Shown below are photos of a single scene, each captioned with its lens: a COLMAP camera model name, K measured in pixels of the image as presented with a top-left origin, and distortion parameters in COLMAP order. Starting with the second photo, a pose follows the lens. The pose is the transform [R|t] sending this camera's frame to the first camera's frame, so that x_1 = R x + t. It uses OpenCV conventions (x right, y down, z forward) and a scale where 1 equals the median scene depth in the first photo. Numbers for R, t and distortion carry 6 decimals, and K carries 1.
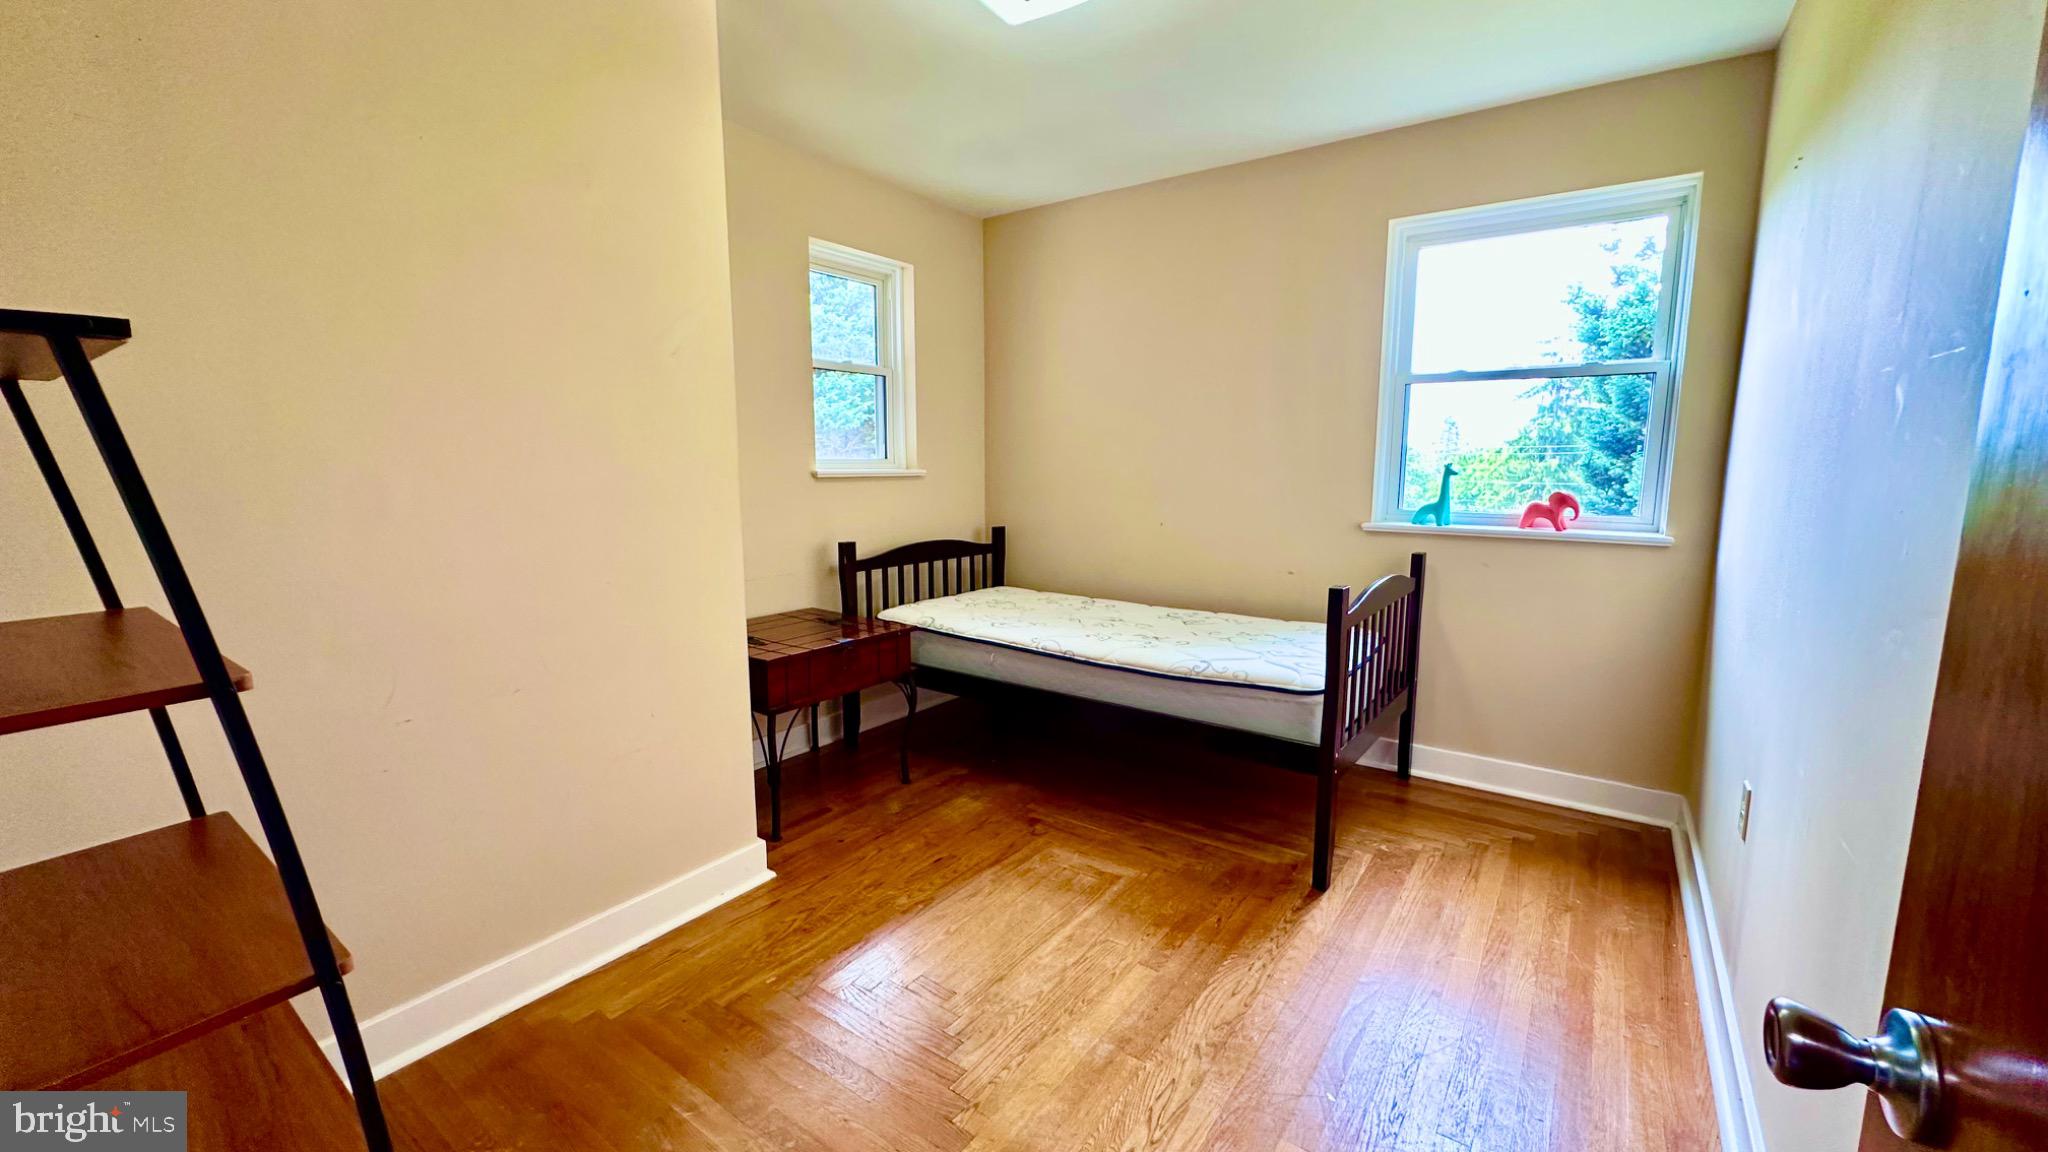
lens RADIAL K [[816.6, 0, 1021.5], [0, 816.6, 570.7], [0, 0, 1]] dist [-0.003339, -0.000007]
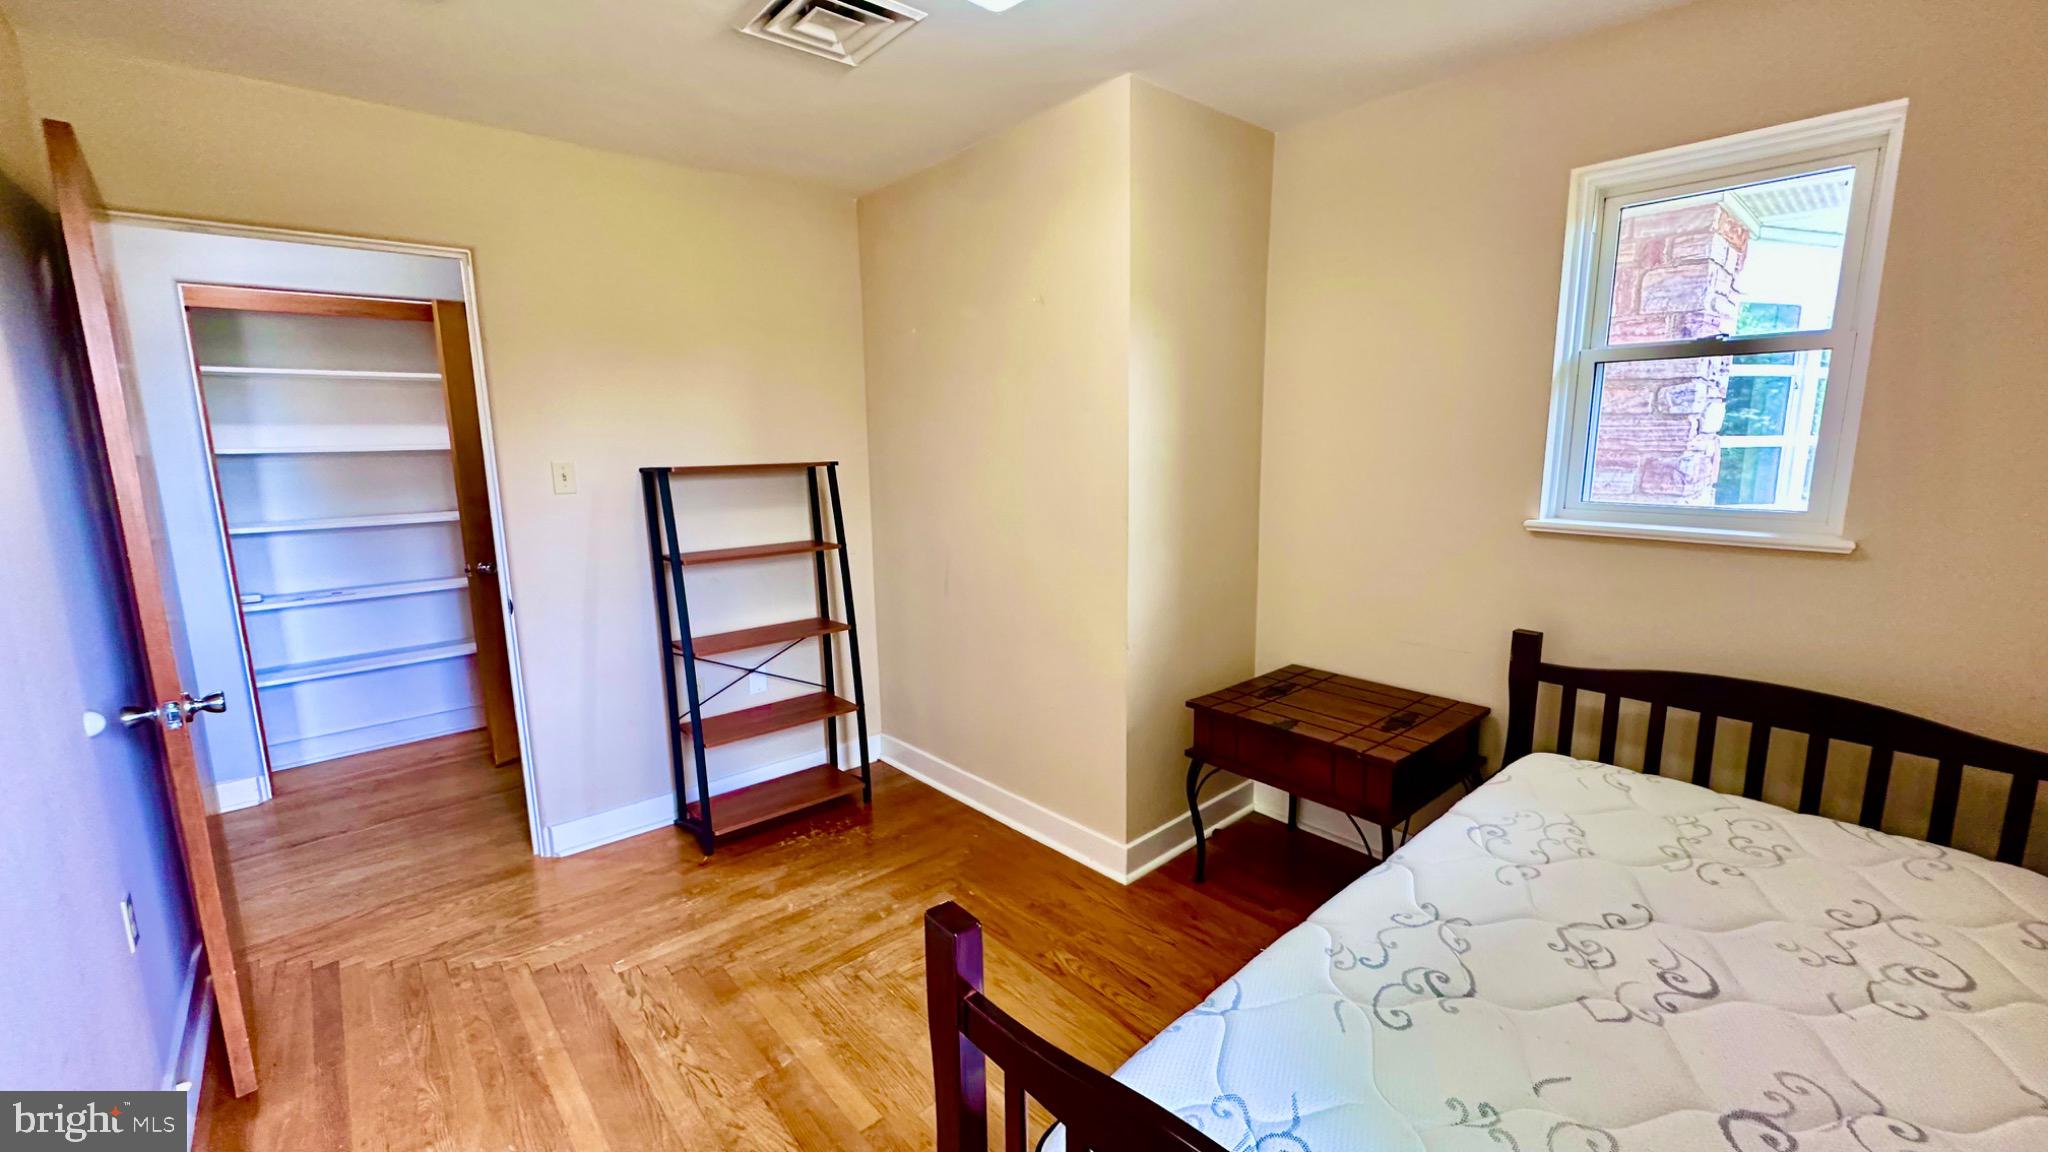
lens RADIAL K [[816.6, 0, 1021.5], [0, 816.6, 570.7], [0, 0, 1]] dist [-0.003339, -0.000007]
pose [[-0.214692, 0.170893, -0.961615, 0.991000], [-0.116656, 0.973038, 0.198968, -0.328681], [0.969690, 0.154895, -0.188968, 1.414869]]
